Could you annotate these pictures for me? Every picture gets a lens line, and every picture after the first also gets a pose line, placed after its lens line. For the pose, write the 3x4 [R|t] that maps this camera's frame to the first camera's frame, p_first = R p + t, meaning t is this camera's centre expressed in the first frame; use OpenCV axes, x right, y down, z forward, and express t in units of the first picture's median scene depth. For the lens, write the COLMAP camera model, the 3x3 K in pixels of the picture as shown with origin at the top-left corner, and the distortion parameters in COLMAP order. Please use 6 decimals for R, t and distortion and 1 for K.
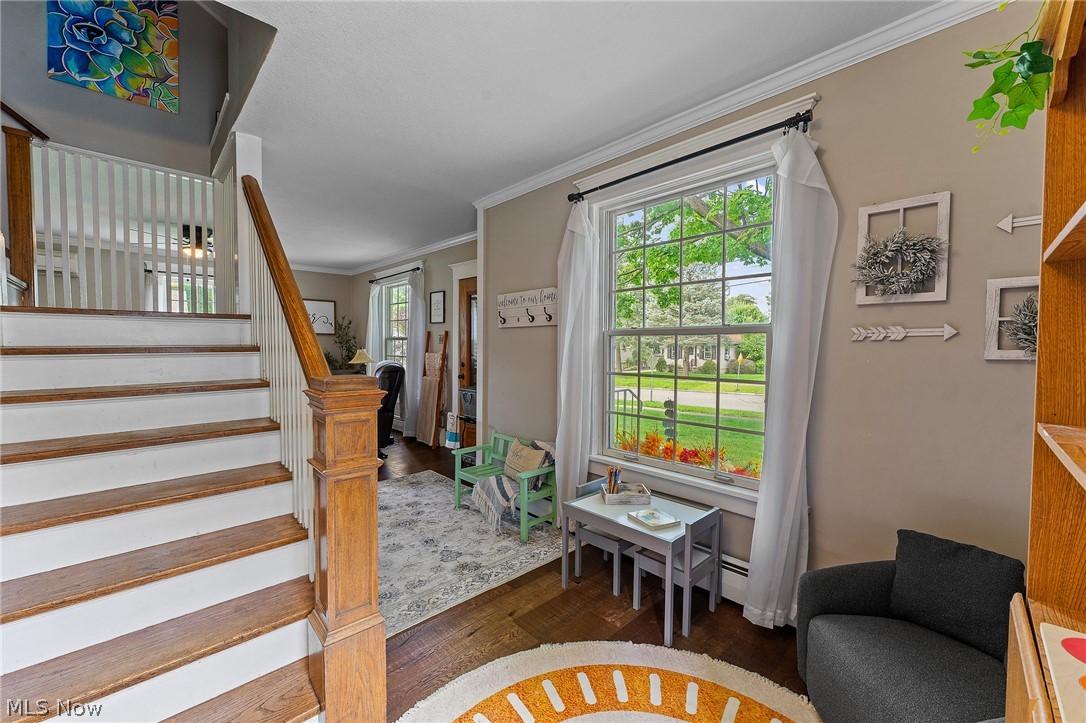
lens RADIAL K [[431.7, 0, 546.0], [0, 431.7, 359.9], [0, 0, 1]] dist [-0.009770, 0.000015]
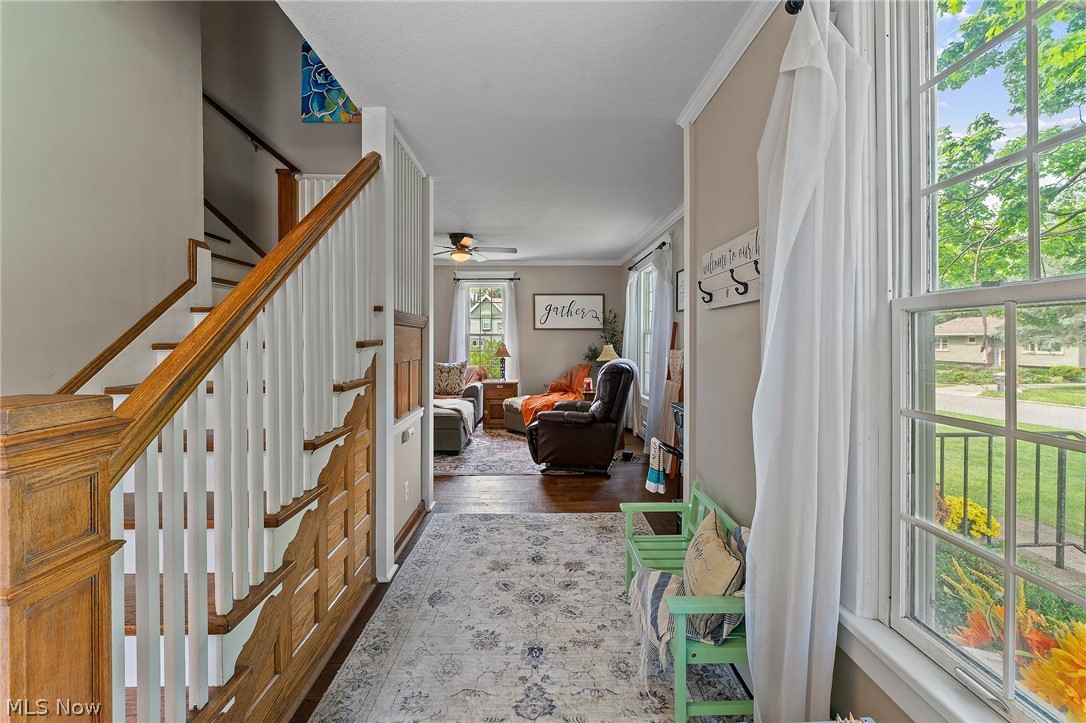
lens RADIAL K [[440.0, 0, 540.9], [0, 440.0, 339.7], [0, 0, 1]] dist [-0.012023, -0.000100]
pose [[0.736613, -0.004740, -0.676298, 0.168608], [-0.019752, 0.999398, -0.028518, -0.015292], [0.676026, 0.034365, 0.736076, 0.519404]]
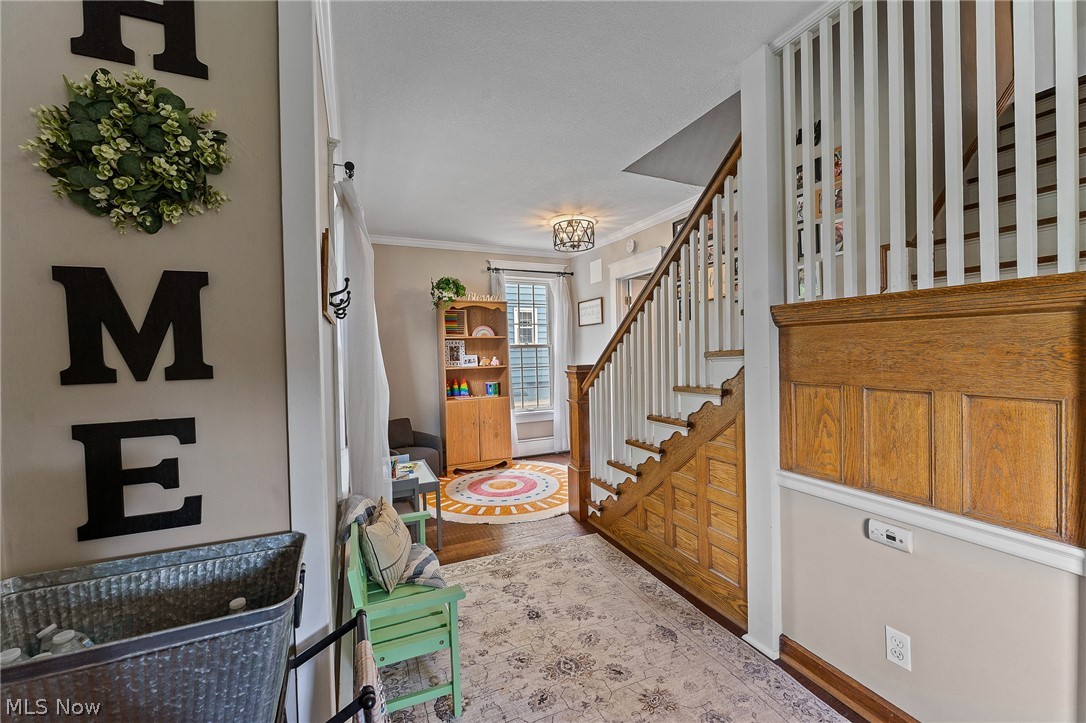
lens RADIAL K [[431.7, 0, 546.0], [0, 431.7, 359.9], [0, 0, 1]] dist [-0.009770, 0.000015]
pose [[-0.944364, 0.009501, 0.328765, -0.539304], [0.027233, 0.998409, 0.049371, -0.057817], [-0.327773, 0.055578, -0.943120, 1.670659]]
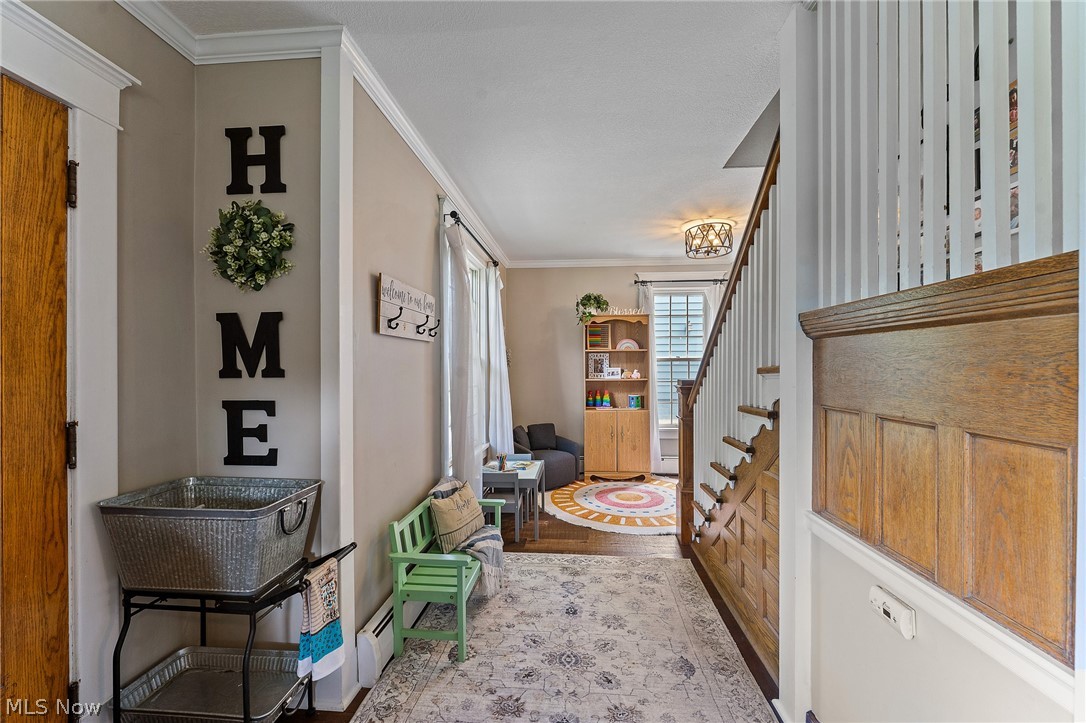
lens RADIAL K [[437.6, 0, 543.8], [0, 437.6, 372.7], [0, 0, 1]] dist [-0.010586, -0.000104]
pose [[-0.668946, -0.010541, 0.743236, -0.831125], [0.024485, 0.999044, 0.036206, -0.051344], [-0.742908, 0.042418, -0.668048, 1.557231]]
